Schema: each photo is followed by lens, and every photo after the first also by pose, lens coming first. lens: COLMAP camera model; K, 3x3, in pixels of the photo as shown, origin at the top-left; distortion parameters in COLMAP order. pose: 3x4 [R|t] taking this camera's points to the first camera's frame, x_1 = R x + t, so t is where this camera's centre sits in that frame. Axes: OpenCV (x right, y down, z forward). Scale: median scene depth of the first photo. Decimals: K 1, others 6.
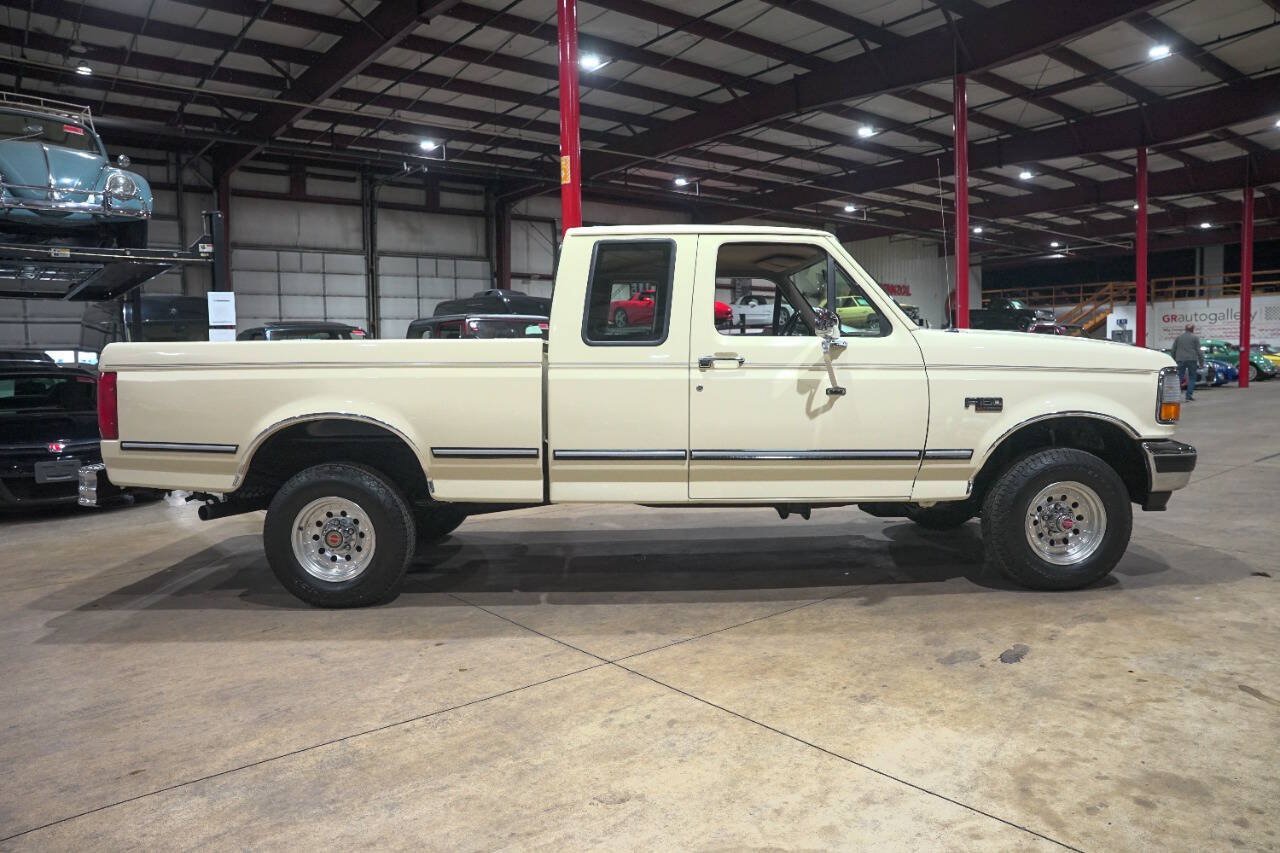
lens RADIAL K [[876.4, 0, 644.9], [0, 876.4, 429.4], [0, 0, 1]] dist [-0.136541, 0.105264]
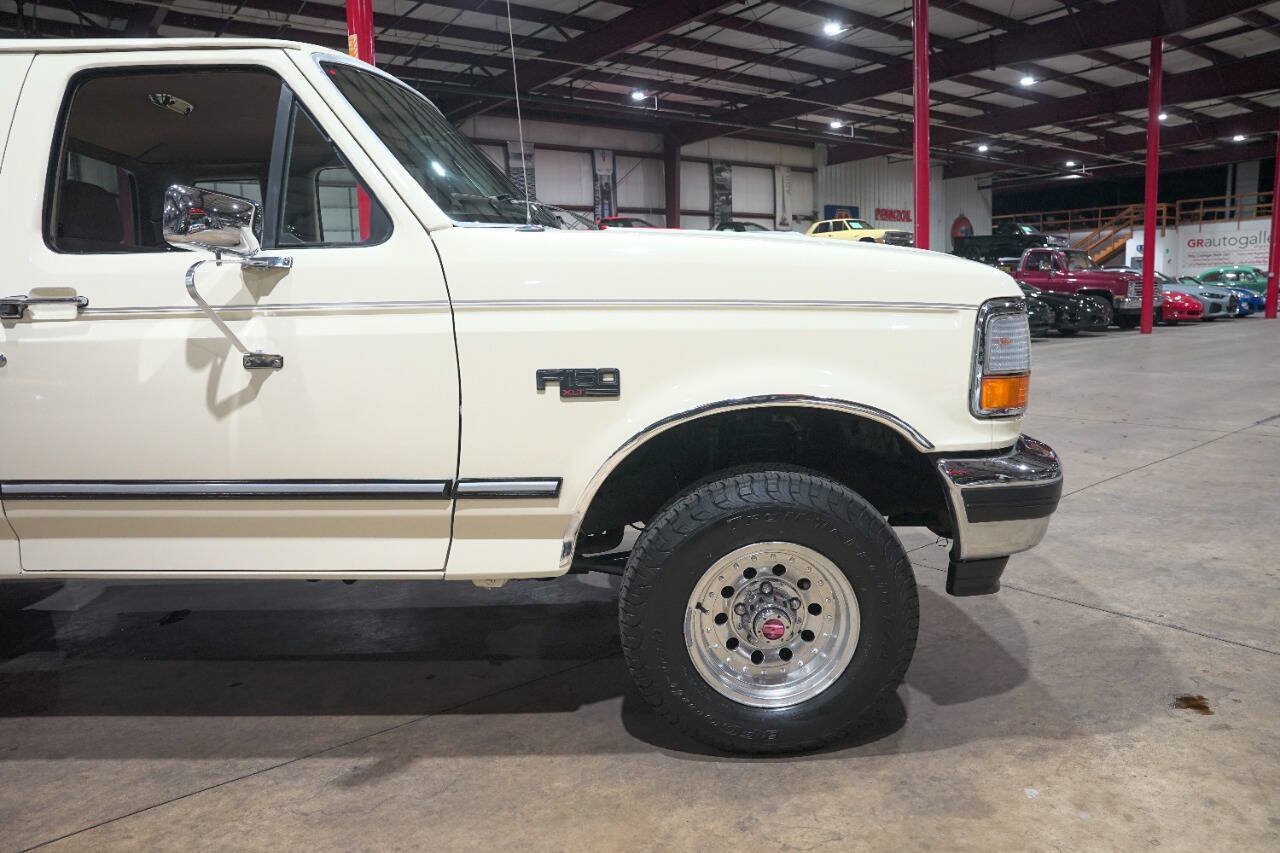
lens RADIAL K [[876.4, 0, 642.9], [0, 876.4, 427.4], [0, 0, 1]] dist [-0.136541, 0.105264]
pose [[0.999523, -0.008976, -0.029548, 0.090051], [0.011091, 0.997327, 0.072218, -0.007966], [0.028821, -0.072512, 0.996951, 0.106392]]
